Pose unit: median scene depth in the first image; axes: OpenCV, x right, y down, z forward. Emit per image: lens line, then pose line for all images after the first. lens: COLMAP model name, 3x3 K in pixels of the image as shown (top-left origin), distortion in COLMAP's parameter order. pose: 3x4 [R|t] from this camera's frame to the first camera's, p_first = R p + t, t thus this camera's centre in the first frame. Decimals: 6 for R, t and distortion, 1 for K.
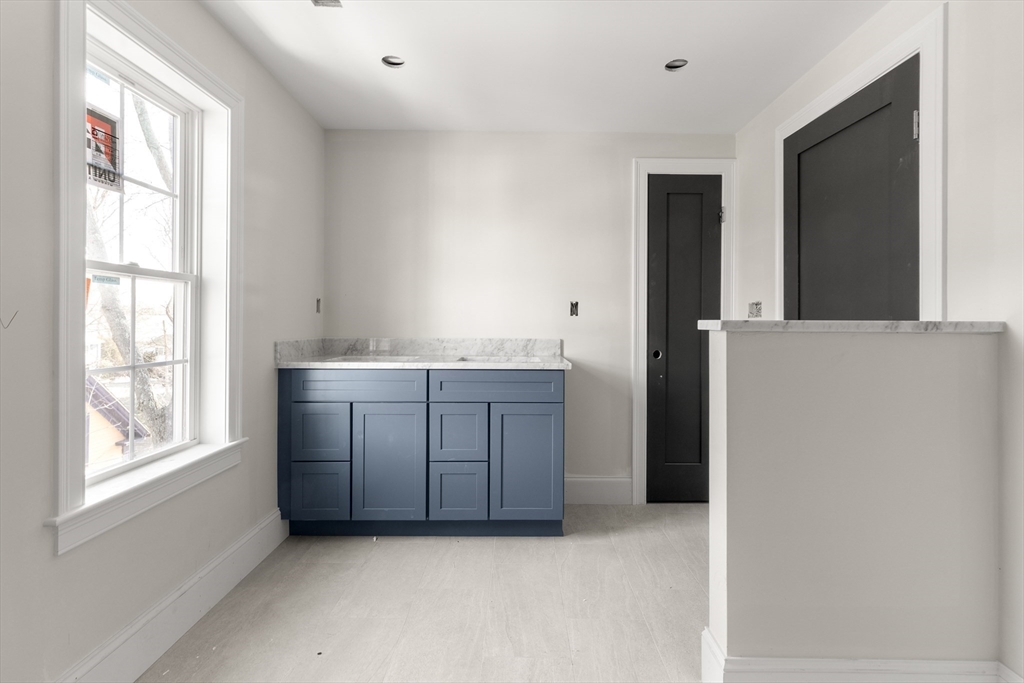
lens RADIAL K [[467.2, 0, 512.0], [0, 467.2, 334.7], [0, 0, 1]] dist [0.000478, -0.000035]
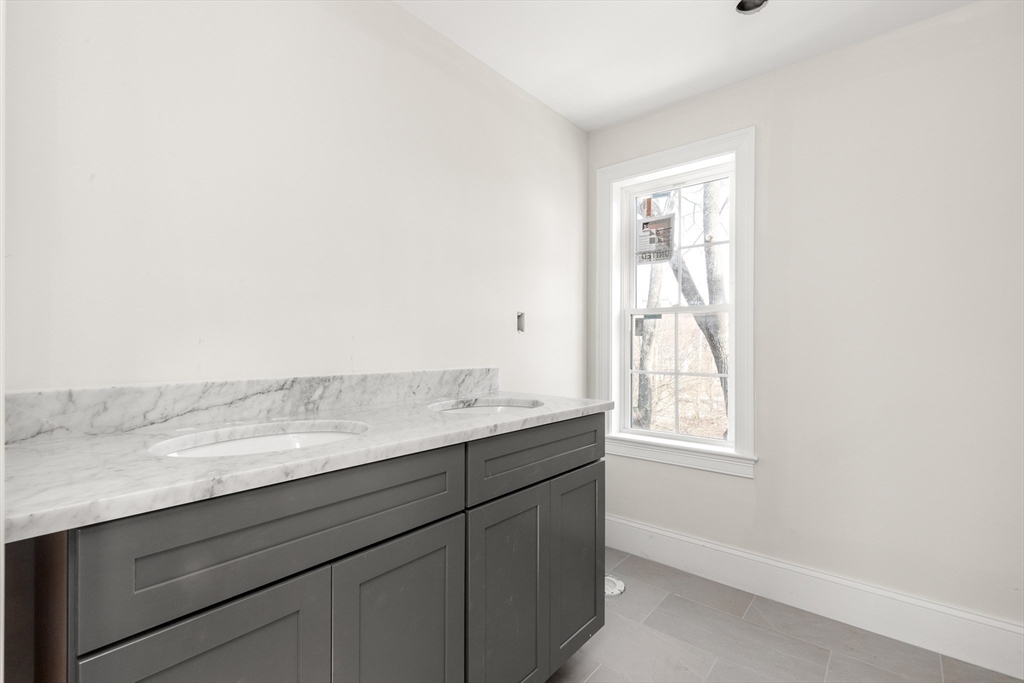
lens RADIAL K [[467.2, 0, 511.1], [0, 467.2, 339.9], [0, 0, 1]] dist [0.000478, -0.000035]
pose [[-0.637199, -0.004183, -0.770688, 0.769646], [-0.032215, 0.999256, 0.021211, -0.051957], [0.770025, 0.038343, -0.636860, 1.655913]]
